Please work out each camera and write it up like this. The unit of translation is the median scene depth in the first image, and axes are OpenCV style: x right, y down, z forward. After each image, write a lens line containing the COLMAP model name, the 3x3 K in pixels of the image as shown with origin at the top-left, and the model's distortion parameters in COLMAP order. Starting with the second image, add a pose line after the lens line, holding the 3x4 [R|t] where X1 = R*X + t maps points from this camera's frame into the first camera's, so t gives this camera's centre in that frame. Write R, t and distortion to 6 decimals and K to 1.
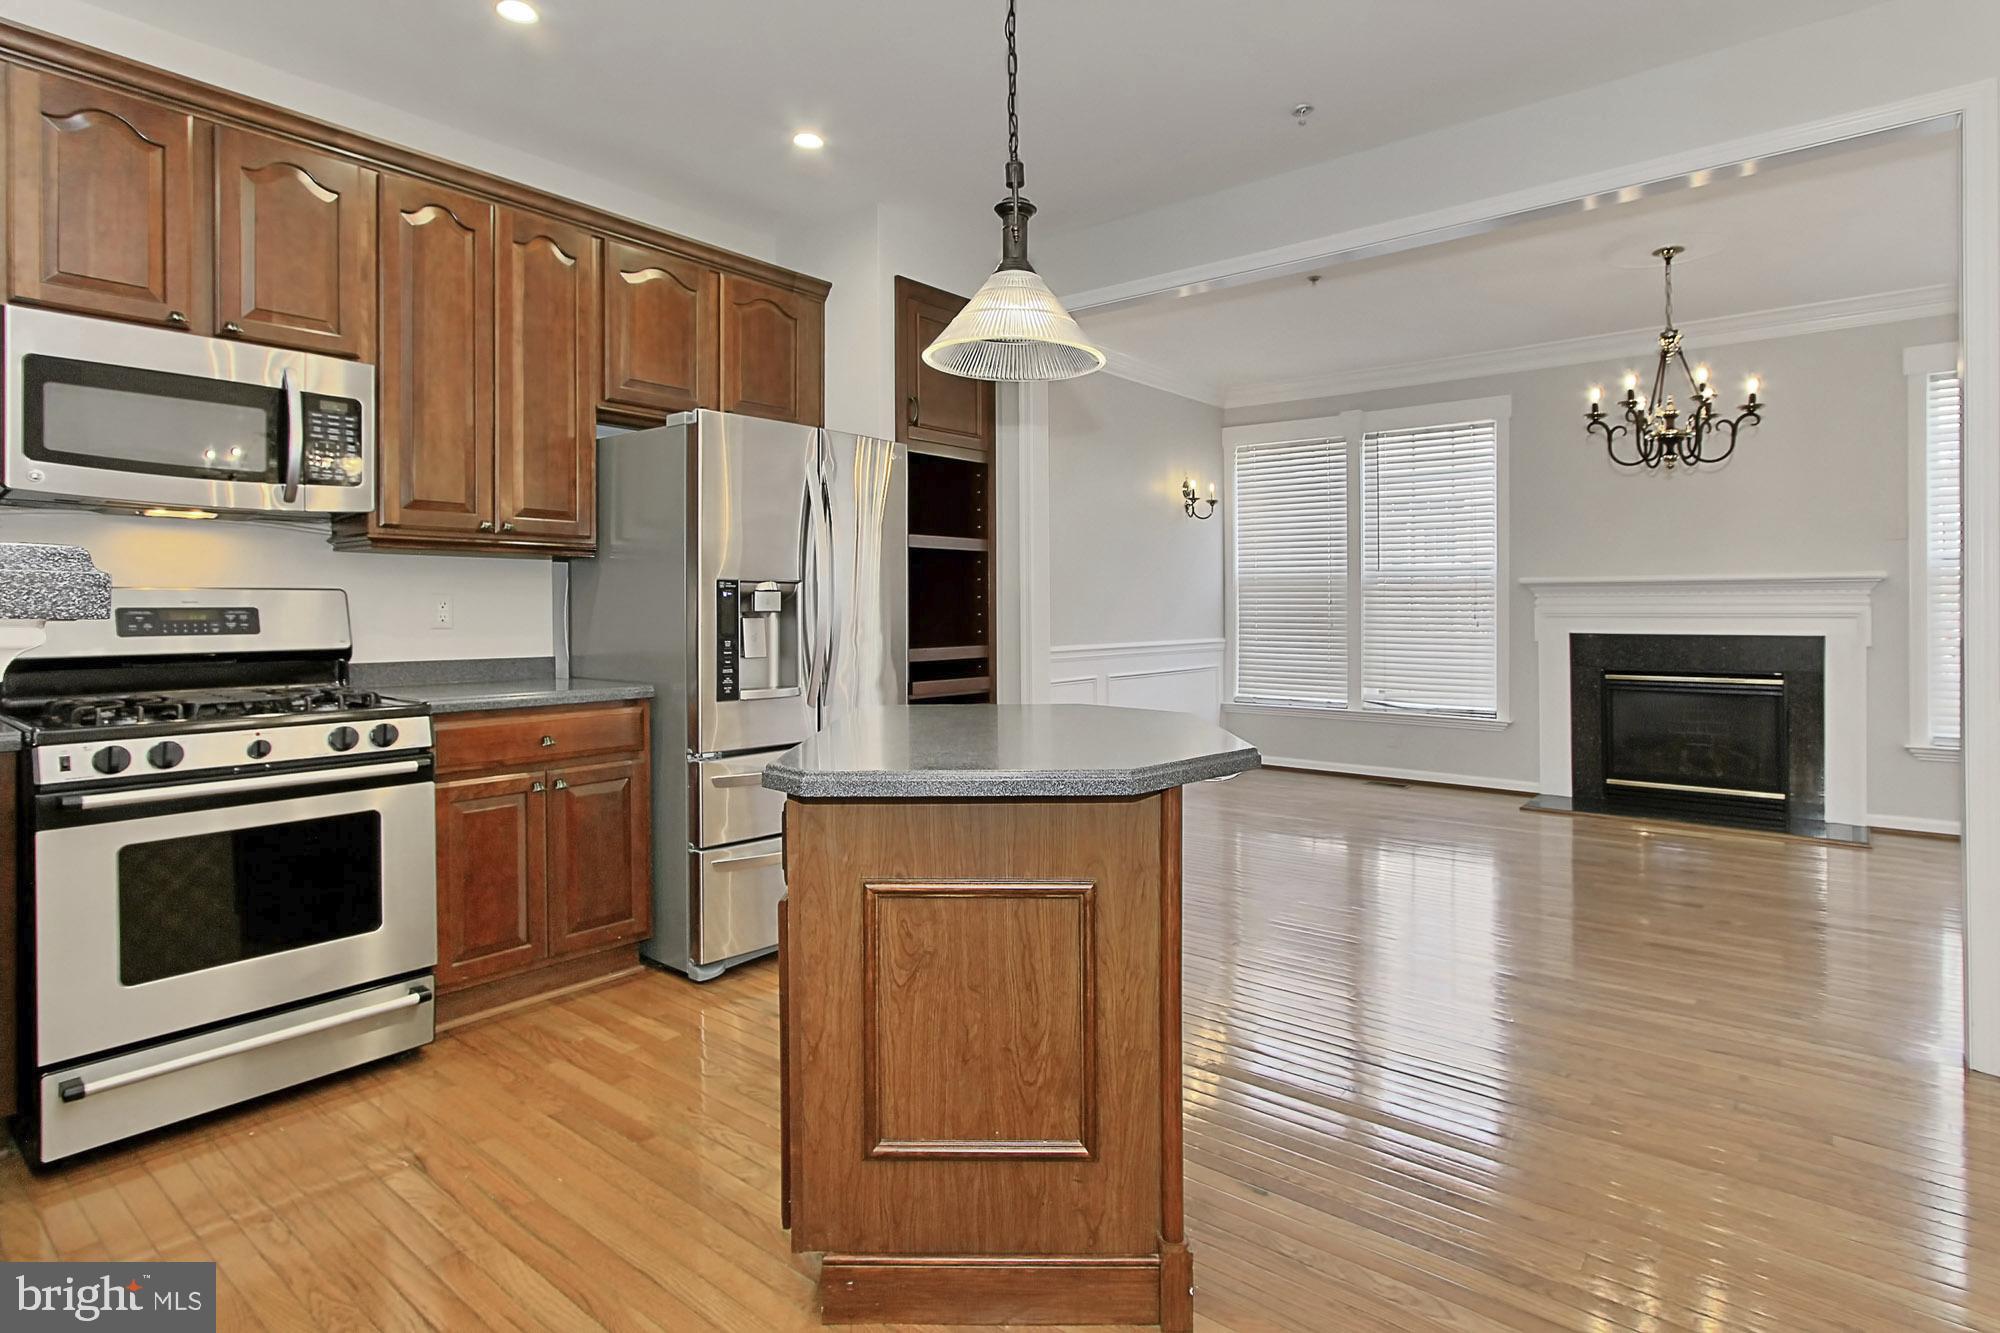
lens RADIAL K [[1056.0, 0, 983.4], [0, 1056.0, 607.8], [0, 0, 1]] dist [-0.011550, 0.005311]
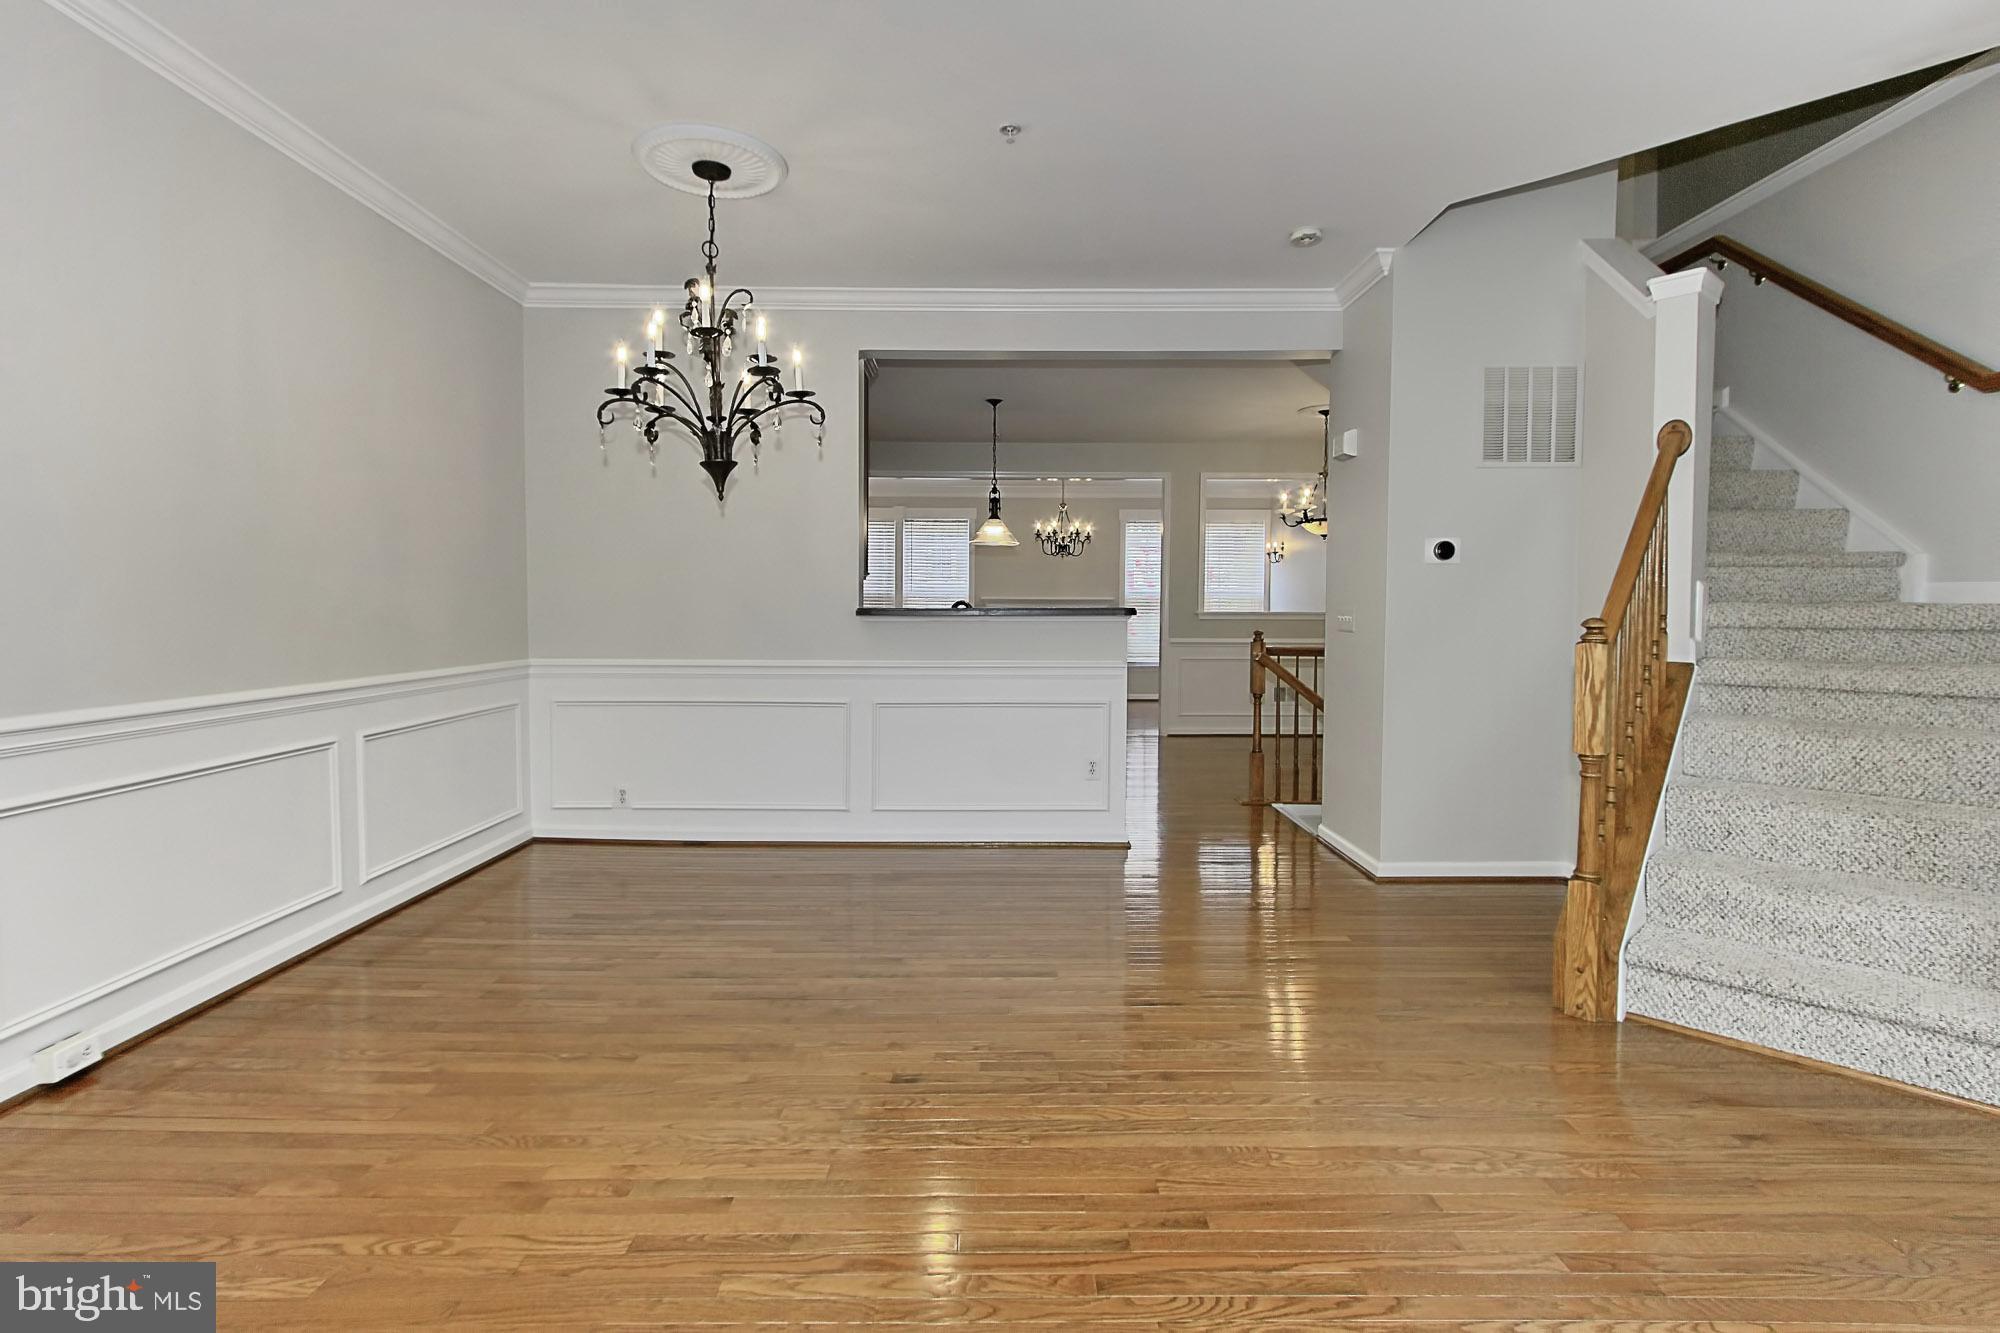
lens RADIAL K [[960.0, 0, 982.9], [0, 960.0, 649.6], [0, 0, 1]] dist [-0.004418, 0.002714]
pose [[0.779562, -0.020431, 0.625992, -1.506593], [-0.008058, 0.999058, 0.042642, -0.010272], [-0.626274, -0.038286, 0.778663, -1.107386]]
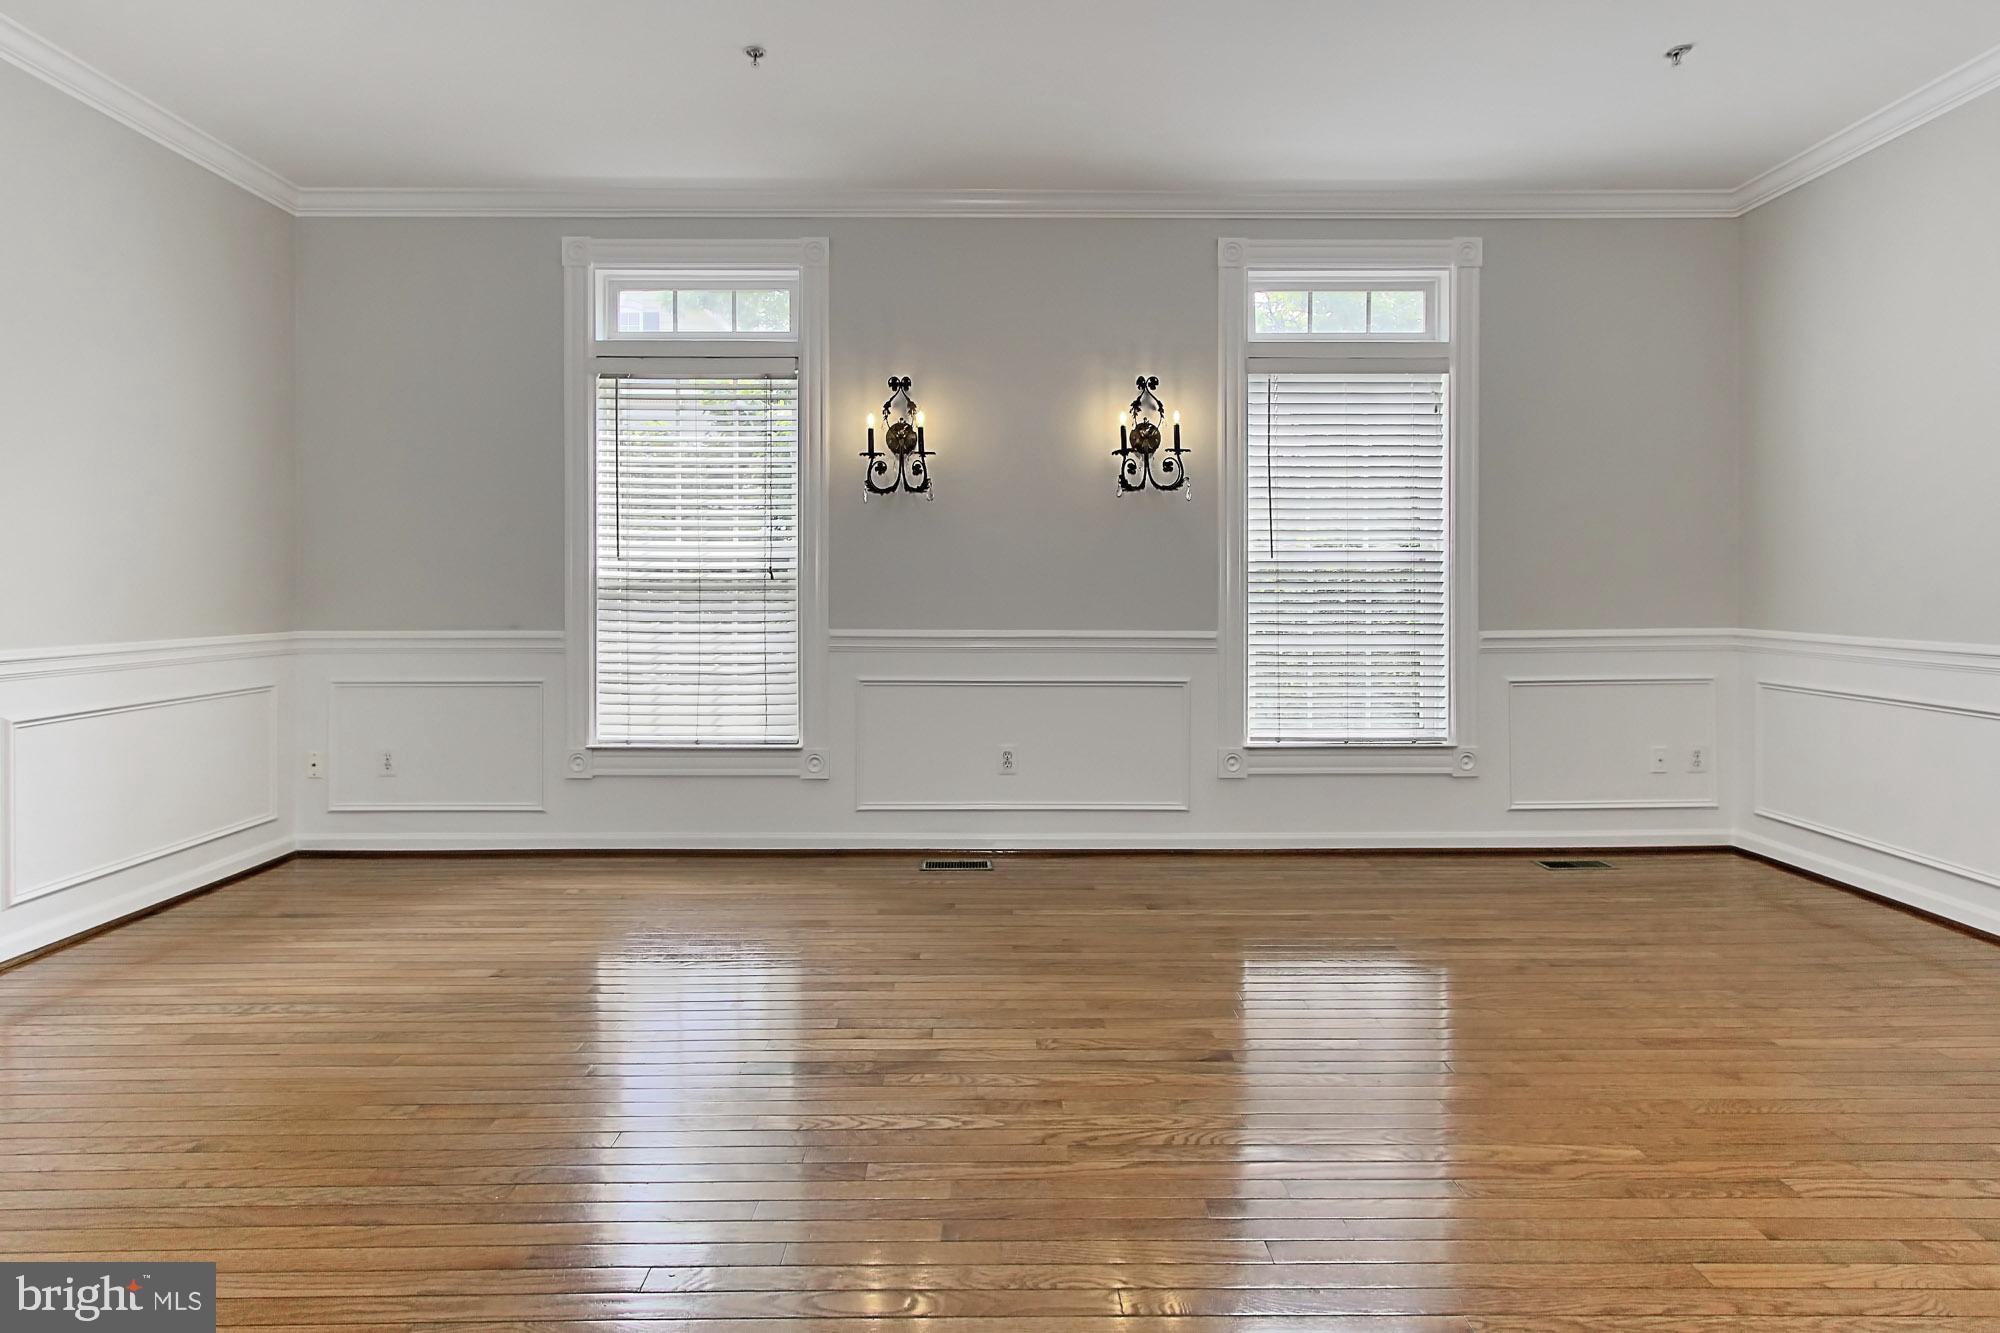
lens RADIAL K [[960.0, 0, 984.4], [0, 960.0, 605.9], [0, 0, 1]] dist [-0.004418, 0.002714]
pose [[-0.770254, 0.009252, -0.637670, -0.559053], [0.011445, 0.999934, 0.000684, 0.035141], [0.637634, -0.006771, -0.770310, -0.383340]]
